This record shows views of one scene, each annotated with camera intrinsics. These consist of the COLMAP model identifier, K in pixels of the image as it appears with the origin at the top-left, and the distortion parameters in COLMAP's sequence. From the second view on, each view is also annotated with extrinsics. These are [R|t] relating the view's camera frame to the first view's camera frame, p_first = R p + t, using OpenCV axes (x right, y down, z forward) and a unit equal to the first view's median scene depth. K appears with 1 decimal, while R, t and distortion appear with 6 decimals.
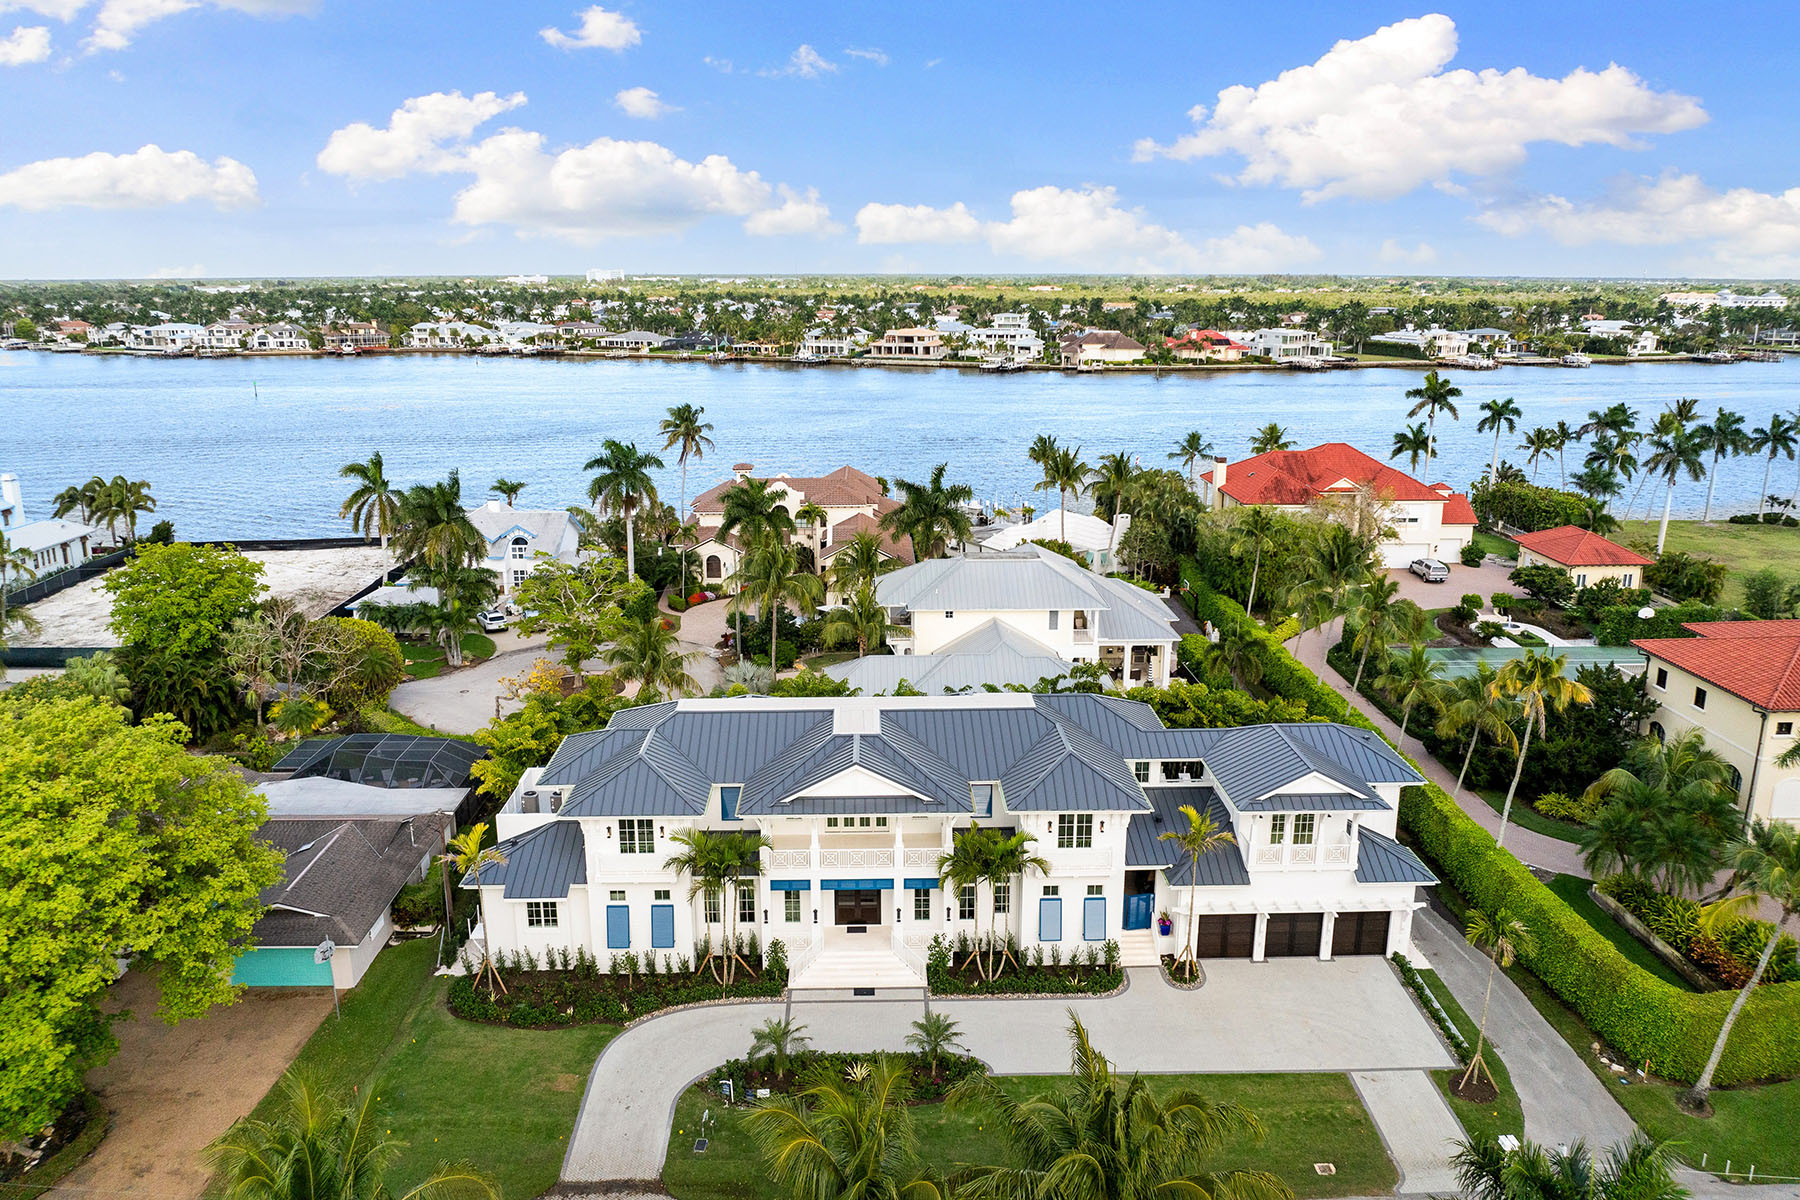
lens RADIAL K [[1248.7, 0, 908.4], [0, 1248.7, 609.1], [0, 0, 1]] dist [-0.038019, -0.002801]
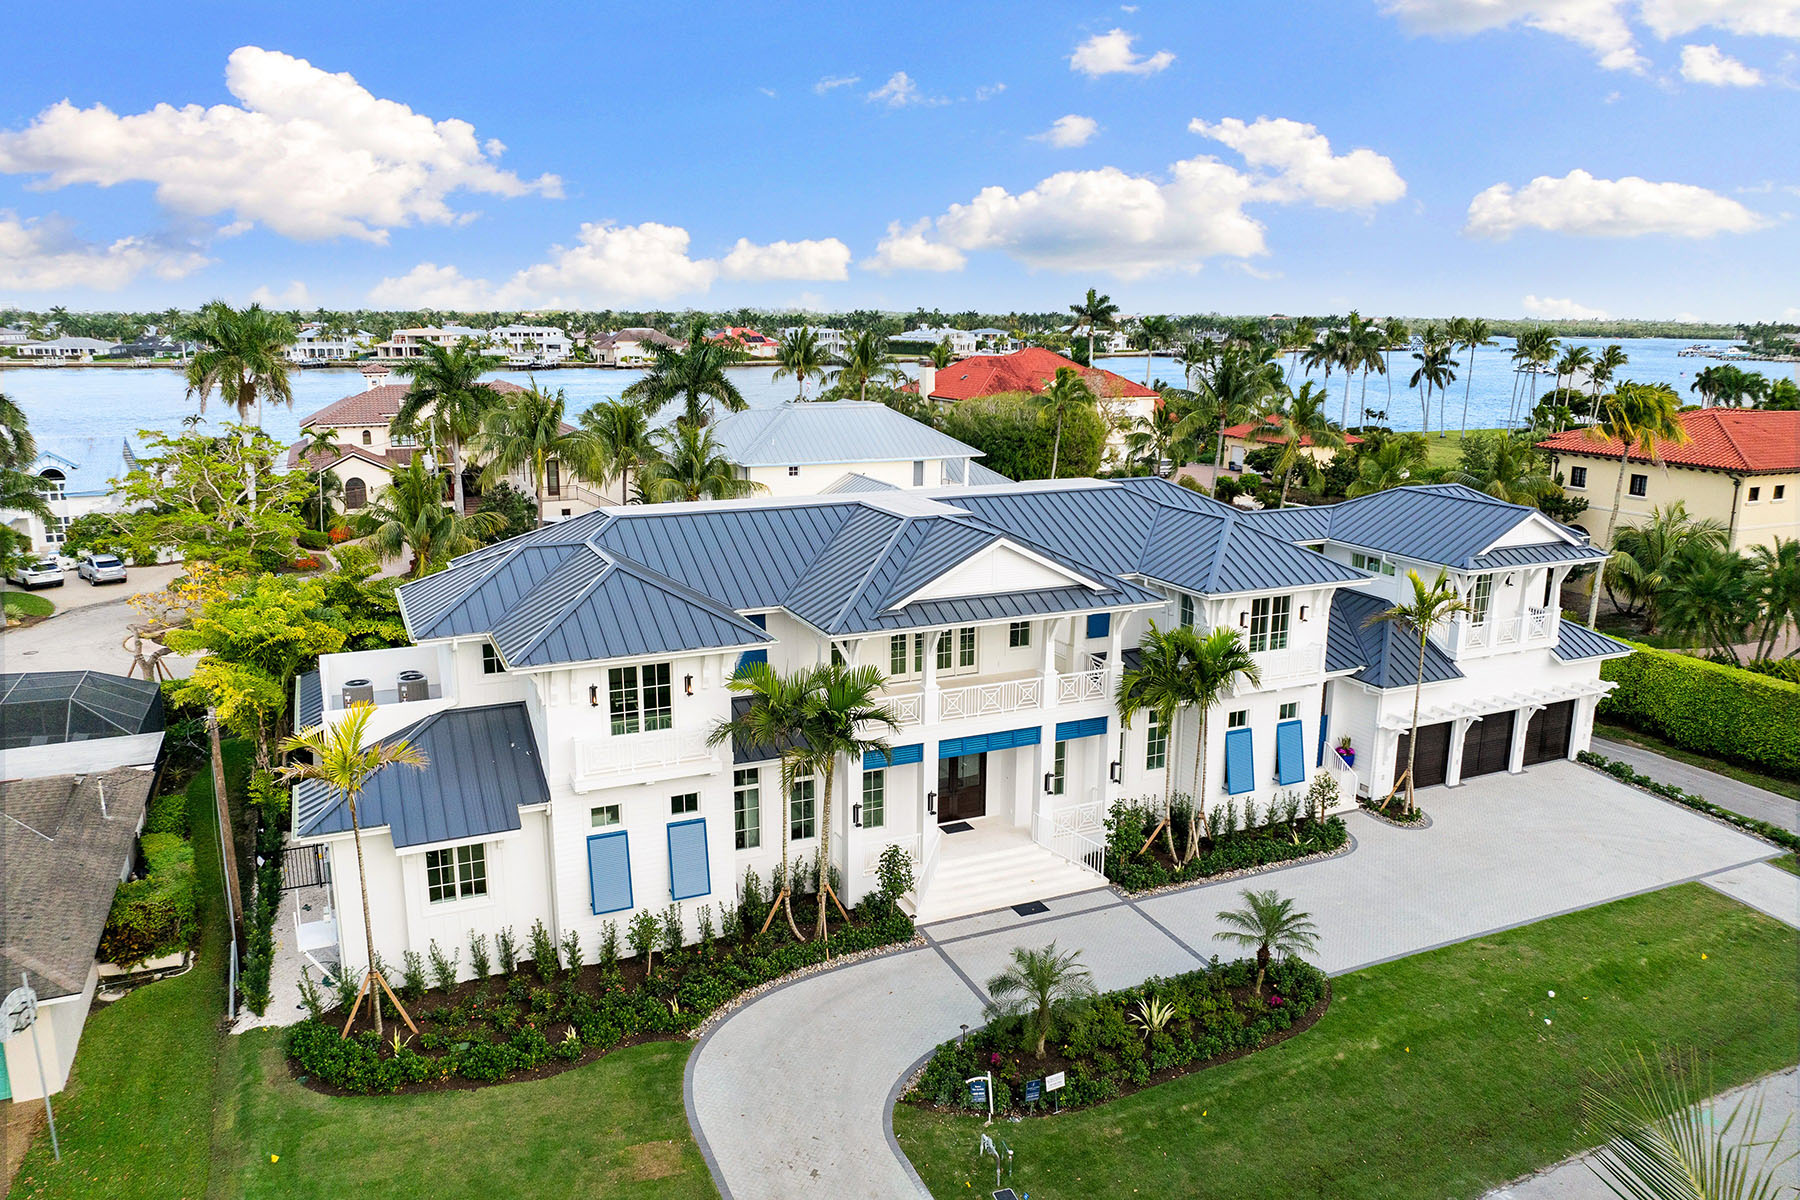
lens RADIAL K [[1248.7, 0, 894.5], [0, 1248.7, 598.4], [0, 0, 1]] dist [-0.038019, -0.002801]
pose [[0.923833, -0.080301, 0.374279, -0.308670], [0.092872, 0.995555, -0.015642, 0.152708], [-0.371359, 0.049210, 0.927184, 0.429915]]
